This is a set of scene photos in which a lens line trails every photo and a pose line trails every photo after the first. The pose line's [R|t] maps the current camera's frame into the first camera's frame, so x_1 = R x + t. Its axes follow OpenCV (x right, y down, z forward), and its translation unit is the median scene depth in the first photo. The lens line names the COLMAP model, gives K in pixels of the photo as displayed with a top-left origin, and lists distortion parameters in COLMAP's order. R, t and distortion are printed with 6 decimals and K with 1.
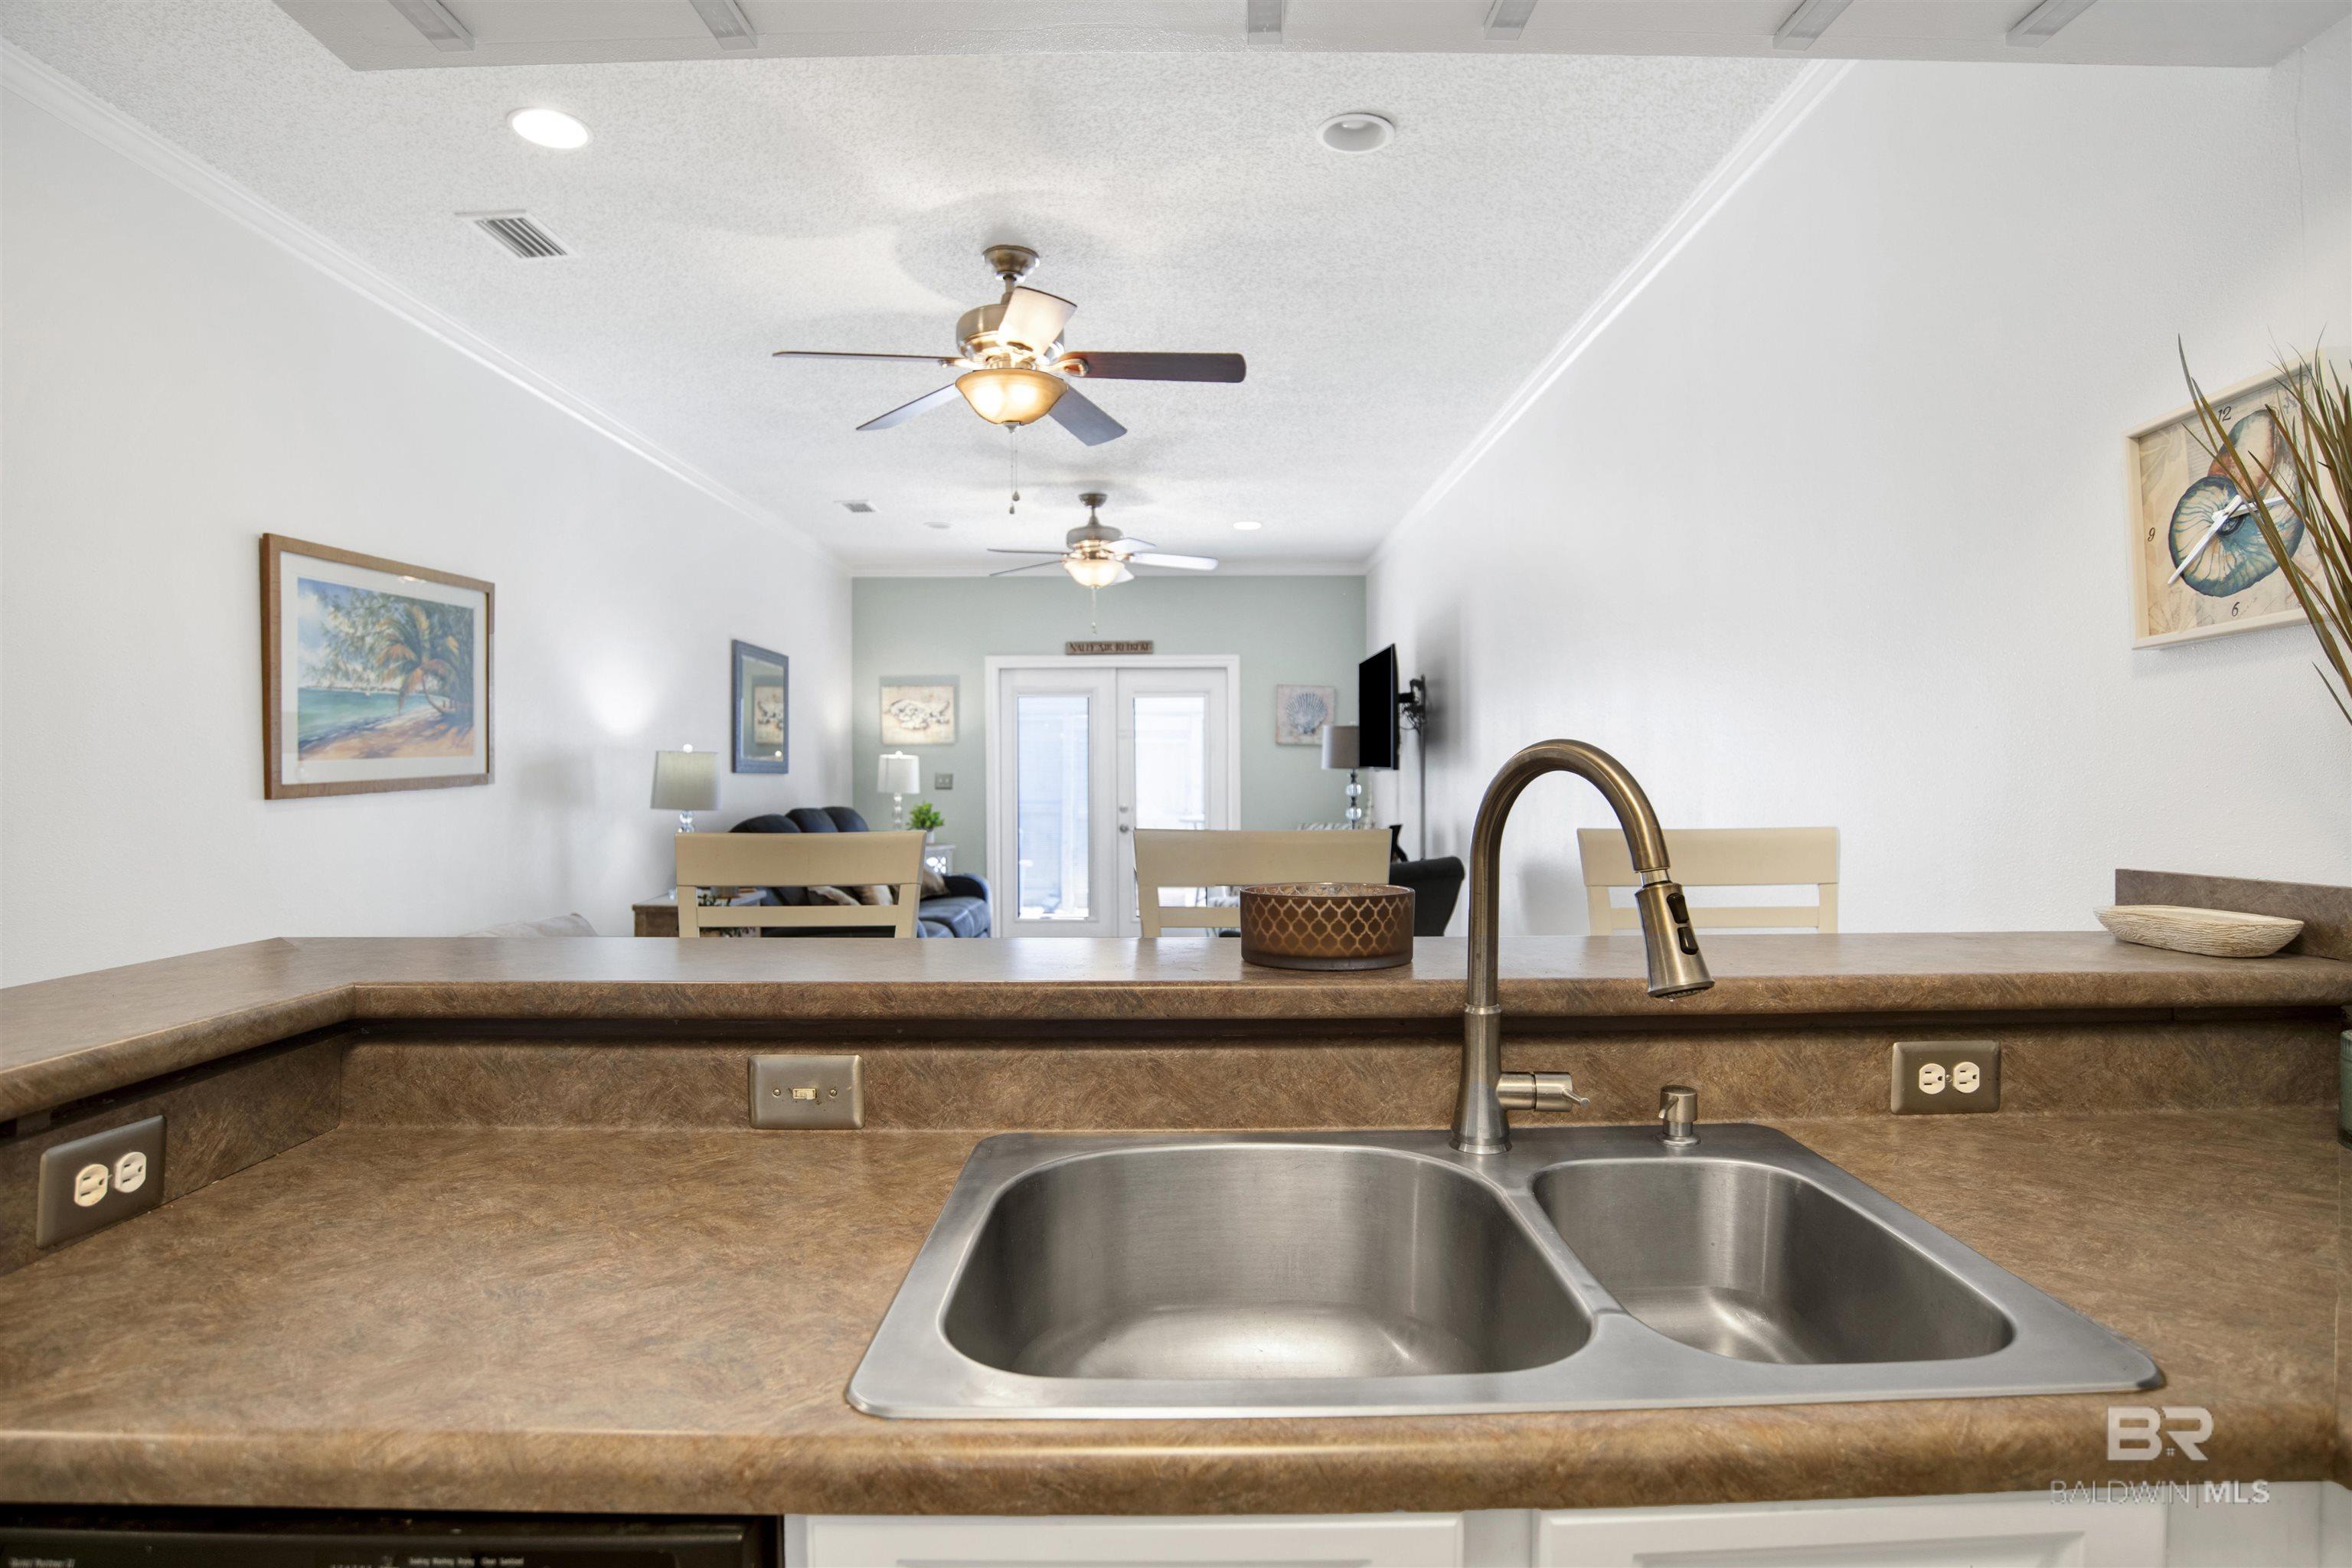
lens RADIAL K [[1263.5, 0, 1152.8], [0, 1263.5, 749.1], [0, 0, 1]] dist [-0.059483, 0.019436]
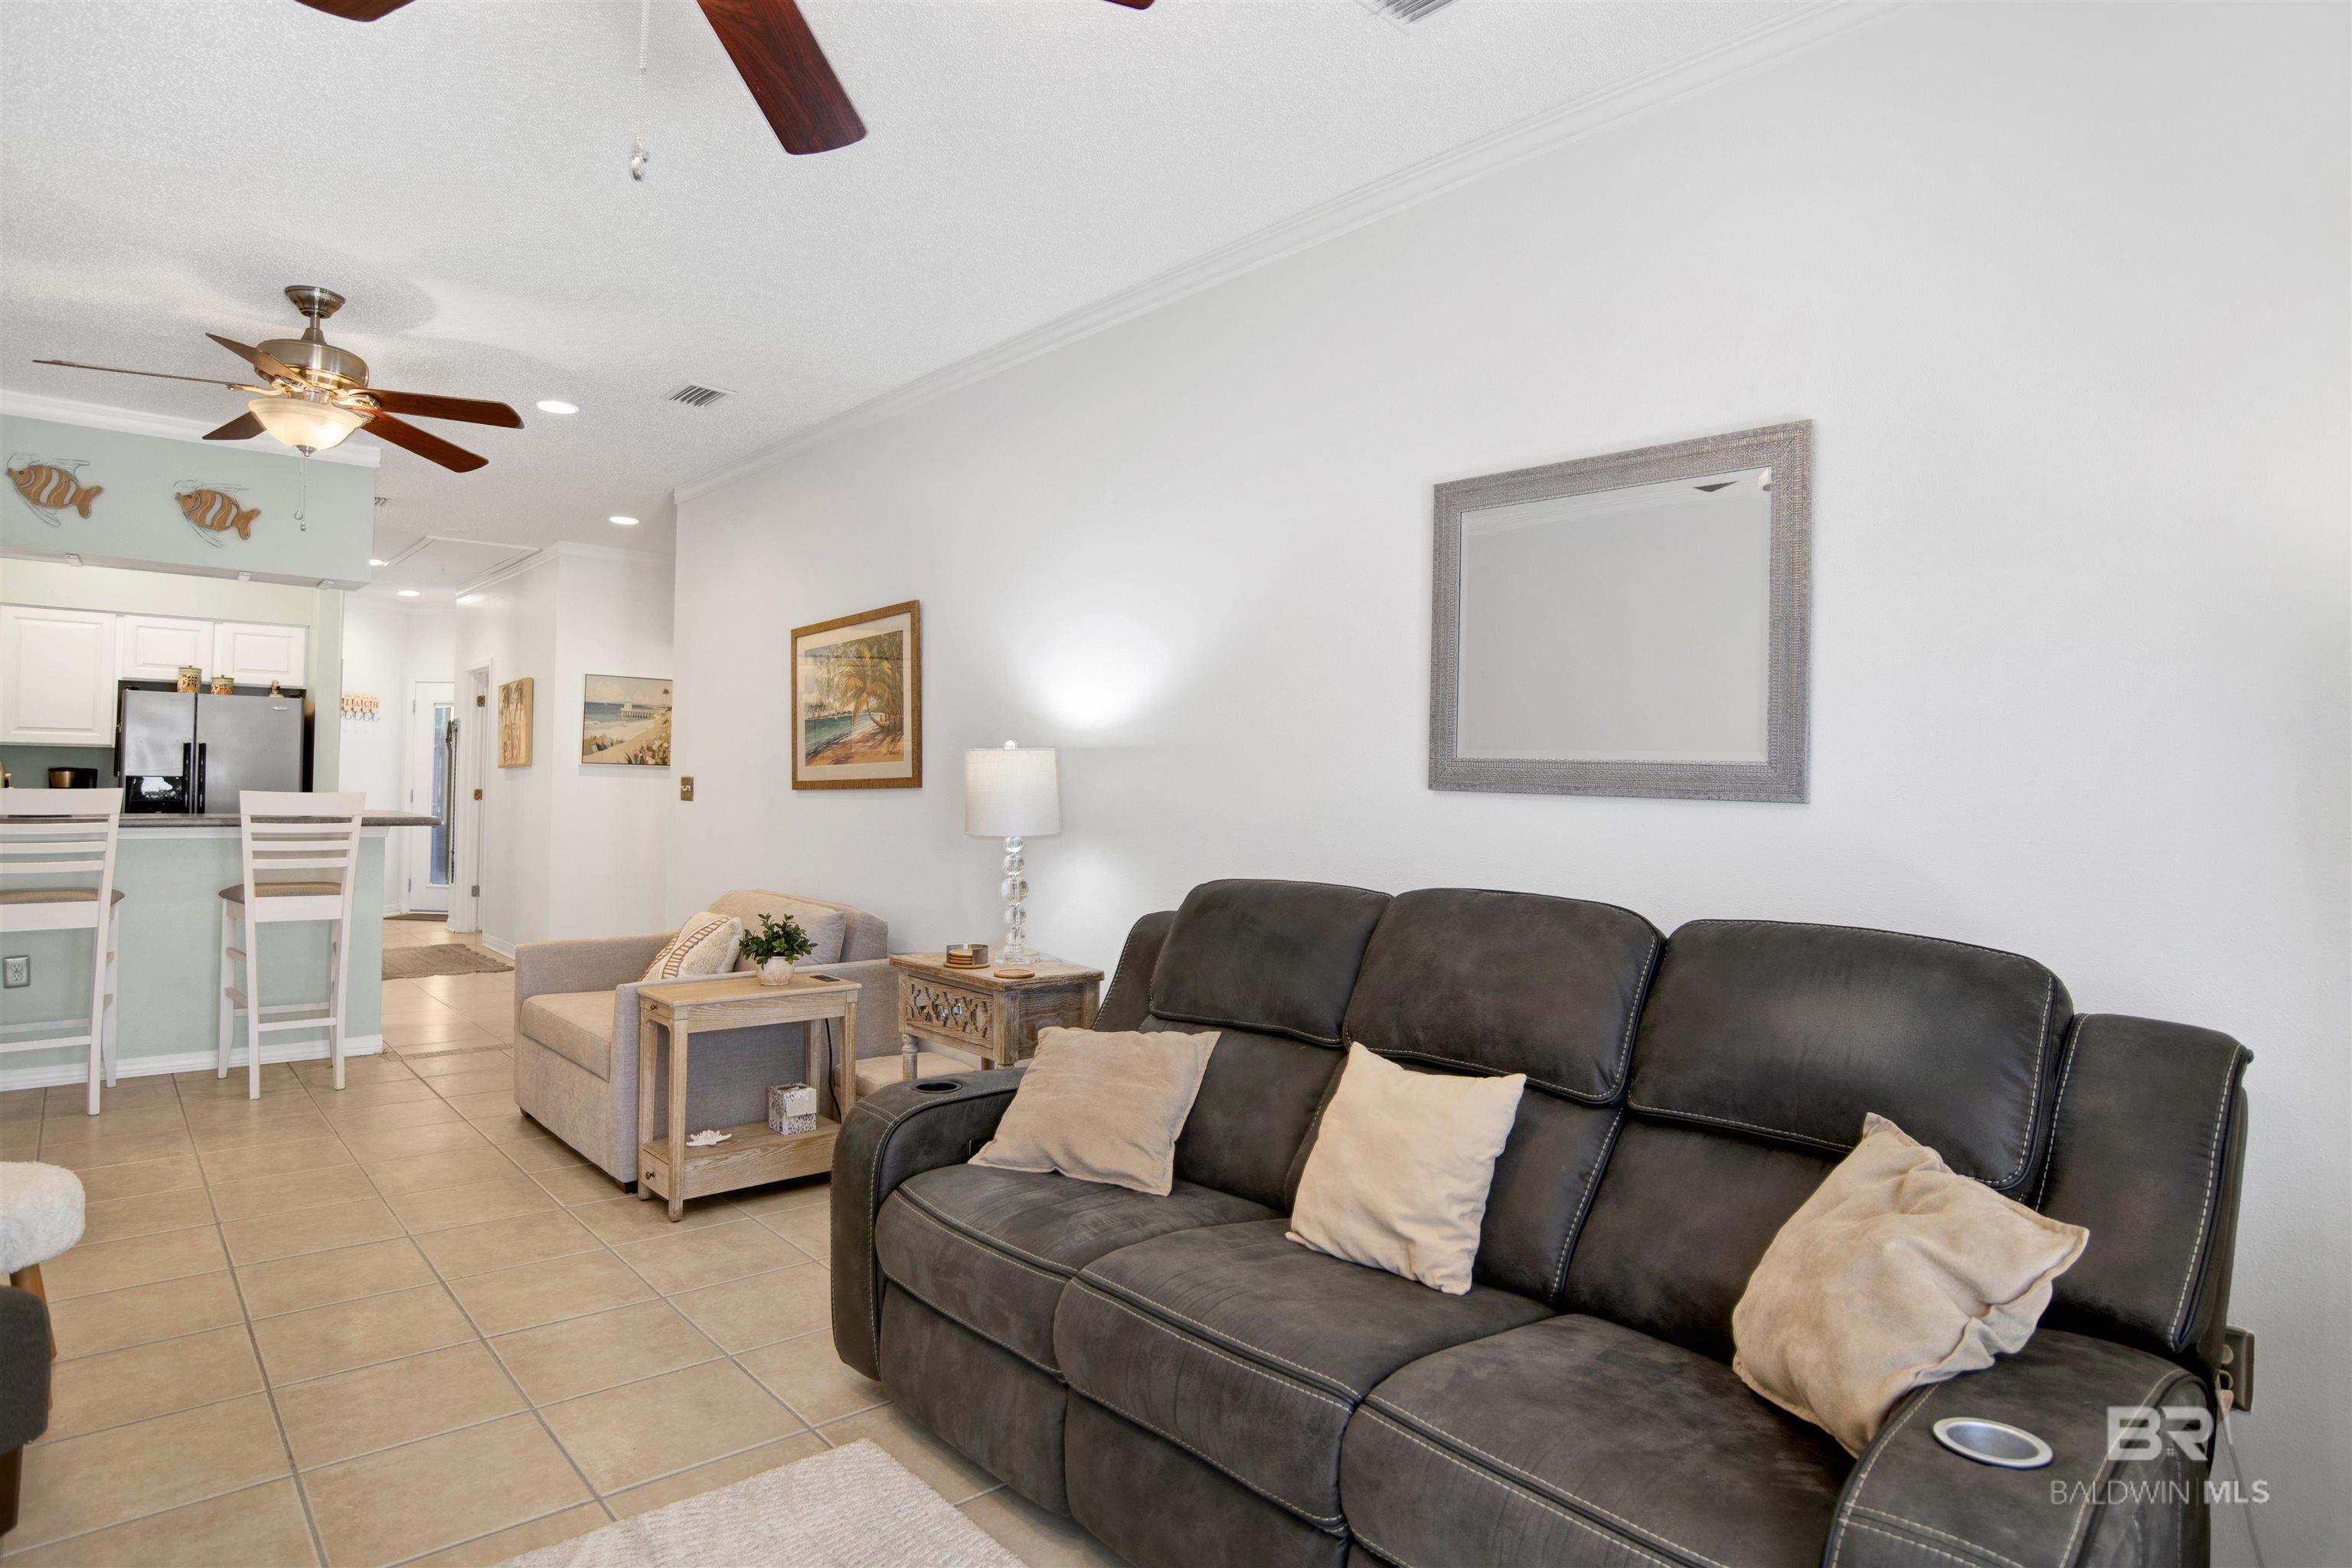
lens RADIAL K [[1263.5, 0, 1168.8], [0, 1263.5, 783.1], [0, 0, 1]] dist [-0.059483, 0.019436]
pose [[-0.729410, -0.010231, -0.684000, 0.059299], [-0.006525, 0.999947, -0.007999, 0.036989], [0.684045, -0.001372, -0.729438, 2.260661]]
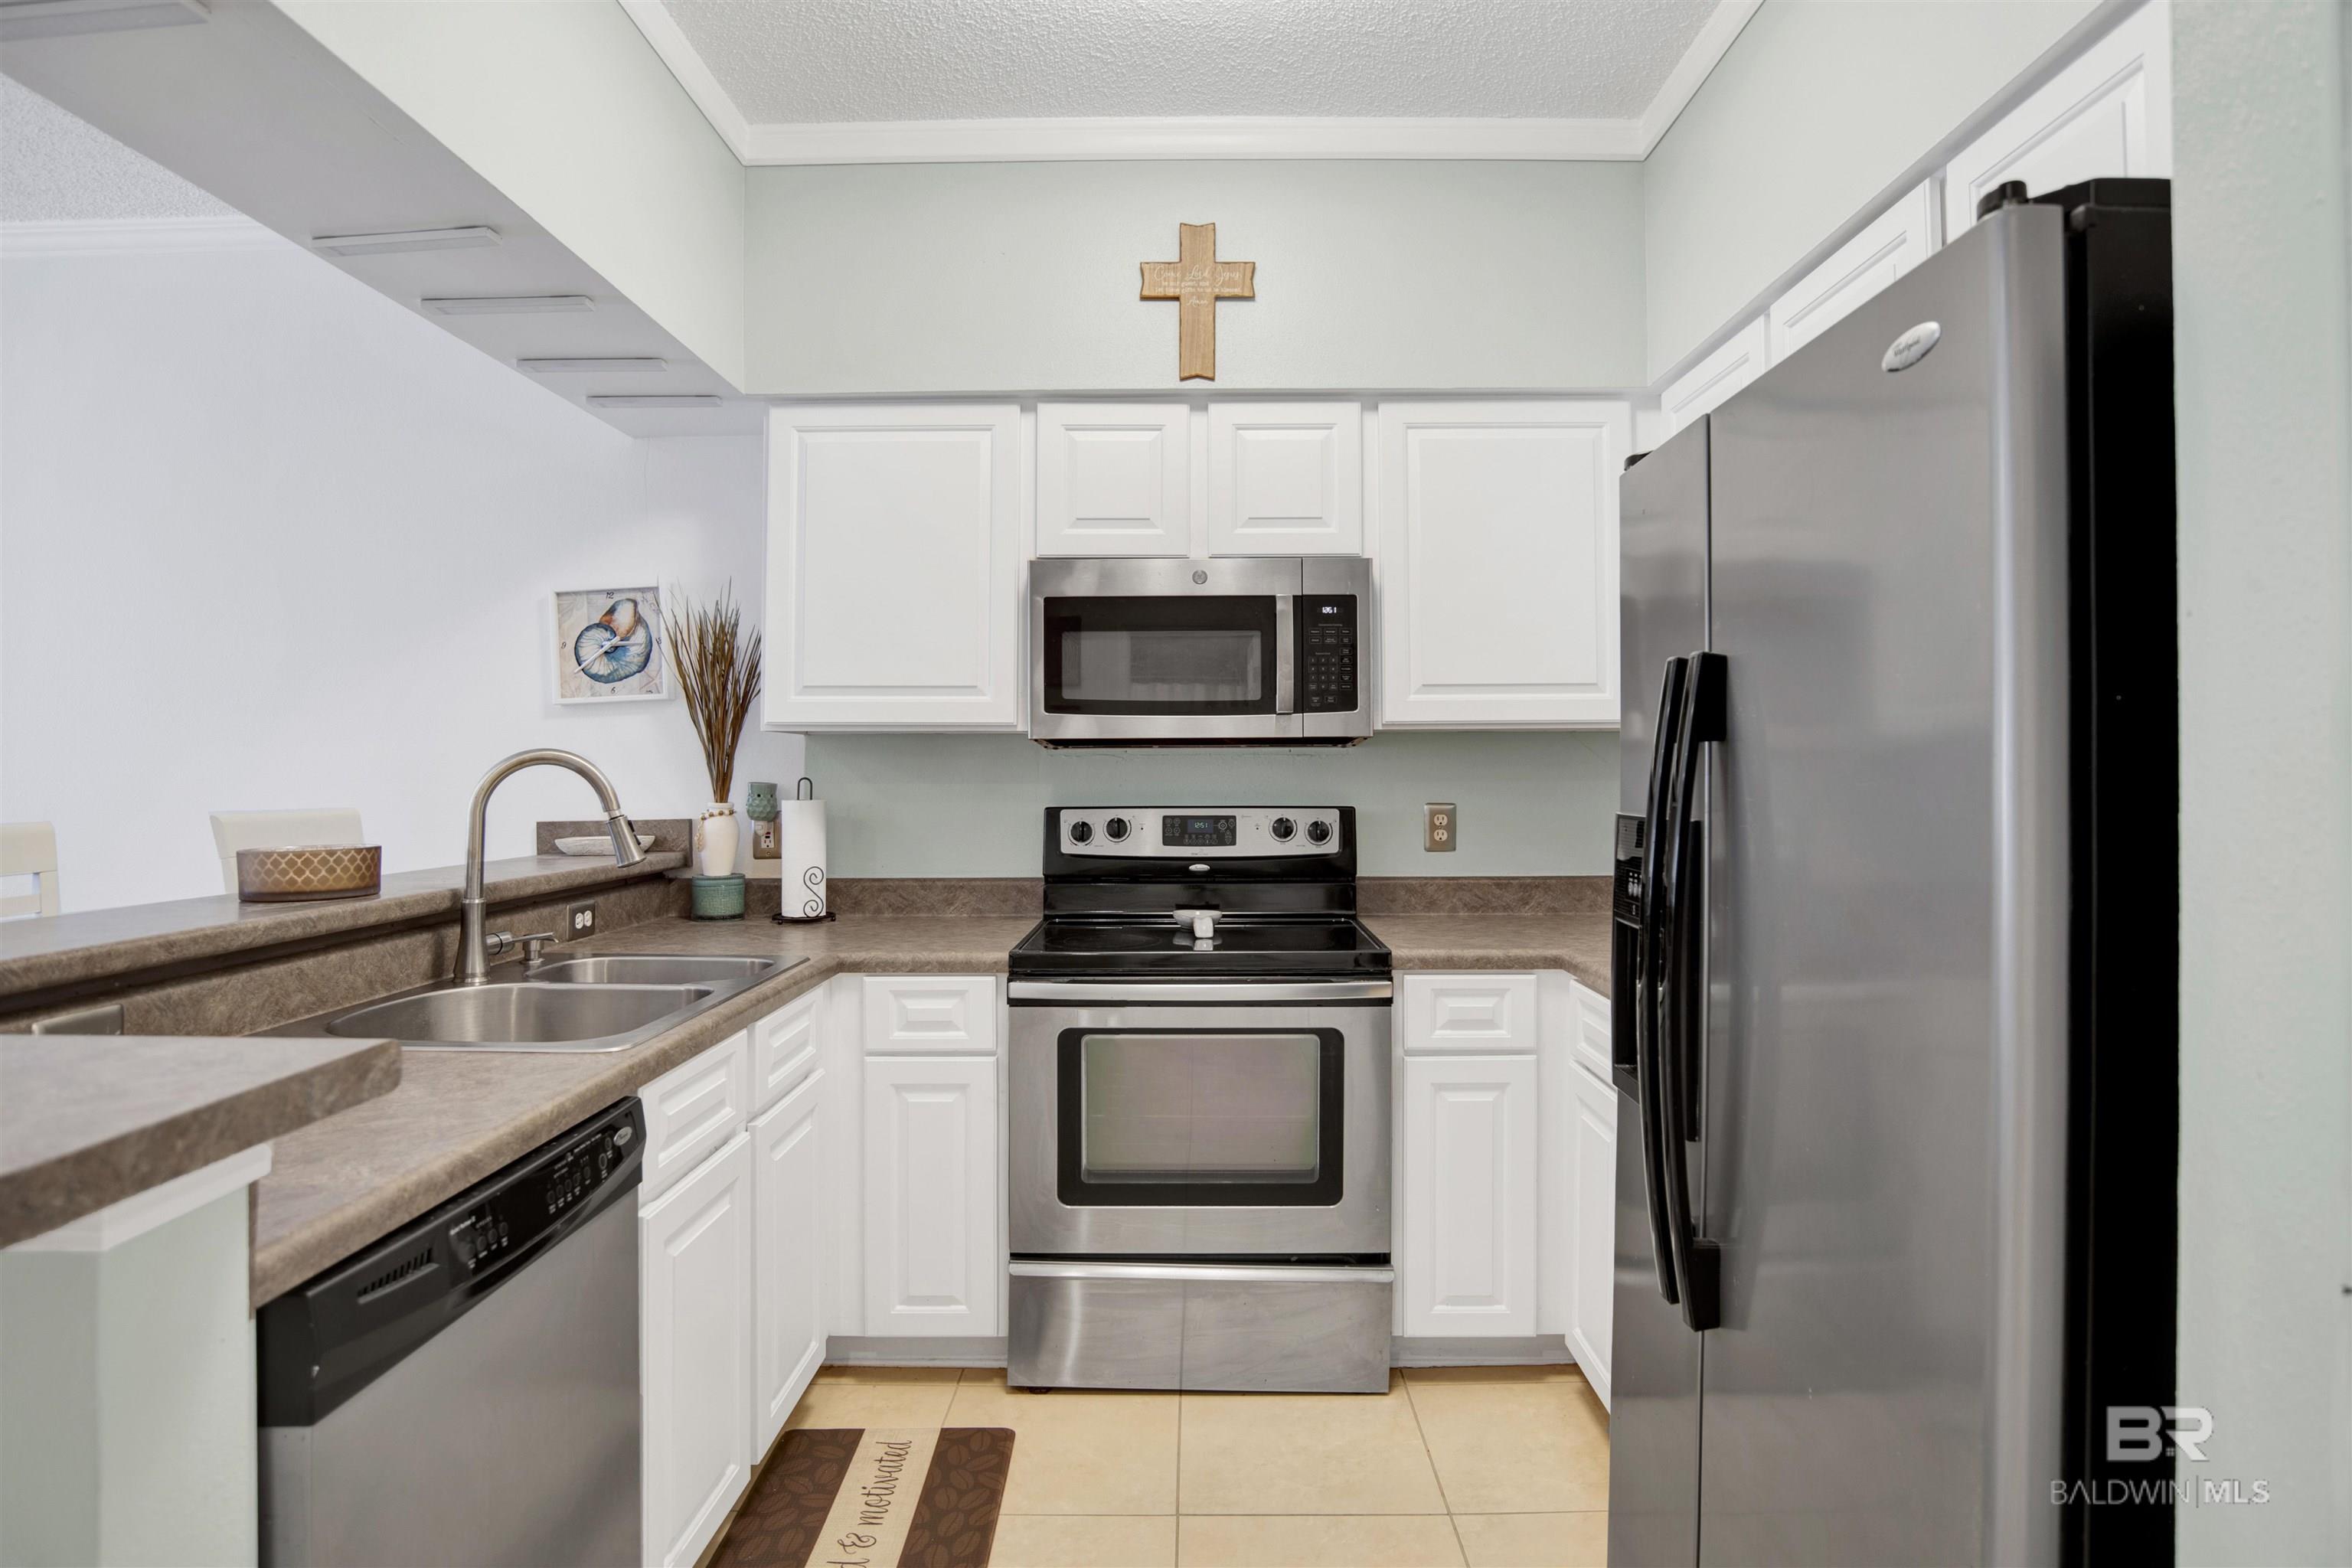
lens RADIAL K [[1263.5, 0, 1193.8], [0, 1263.5, 763.1], [0, 0, 1]] dist [-0.059483, 0.019436]
pose [[0.003480, 0.006085, 0.999975, -0.502865], [-0.012494, 0.999904, -0.006041, 0.004301], [-0.999916, -0.012473, 0.003556, -0.001913]]
